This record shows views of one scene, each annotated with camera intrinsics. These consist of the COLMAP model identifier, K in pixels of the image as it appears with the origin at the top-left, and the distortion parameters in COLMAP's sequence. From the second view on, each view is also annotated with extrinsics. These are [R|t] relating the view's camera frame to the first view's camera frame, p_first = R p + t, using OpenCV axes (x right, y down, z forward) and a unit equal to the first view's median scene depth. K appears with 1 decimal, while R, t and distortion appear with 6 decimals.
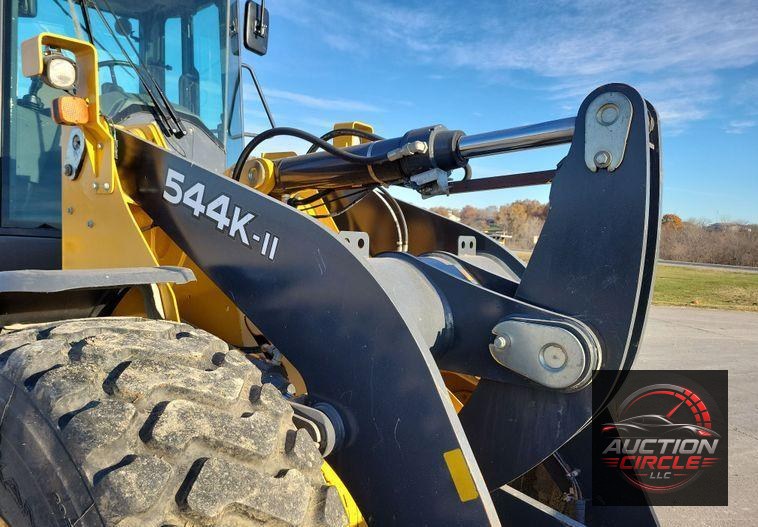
lens RADIAL K [[584.1, 0, 379.0], [0, 584.1, 263.5], [0, 0, 1]] dist [0.040361, -0.004816]
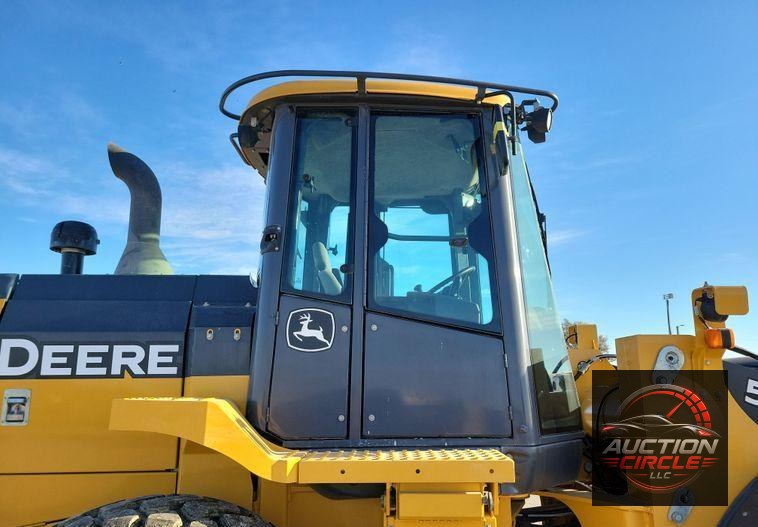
lens RADIAL K [[621.6, 0, 379.0], [0, 621.6, 263.5], [0, 0, 1]] dist [0.090771, -0.002647]
pose [[0.770409, 0.102503, 0.629256, -1.819747], [0.069780, 0.967505, -0.243034, -0.130256], [-0.633720, 0.231145, 0.738221, 0.406701]]
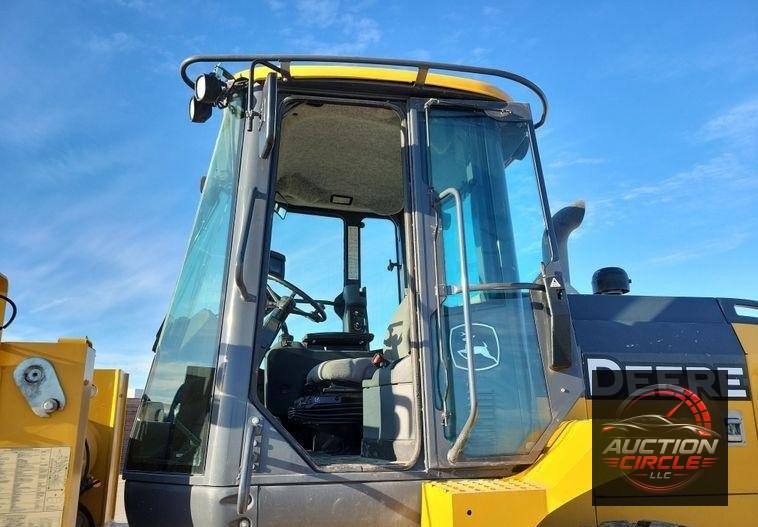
lens RADIAL K [[609.3, 0, 379.0], [0, 609.3, 263.5], [0, 0, 1]] dist [0.051249, -0.039912]
pose [[0.703545, 0.141127, 0.696497, -2.804286], [0.079277, 0.958379, -0.274270, -0.232230], [-0.706215, 0.248178, 0.663075, 1.339583]]
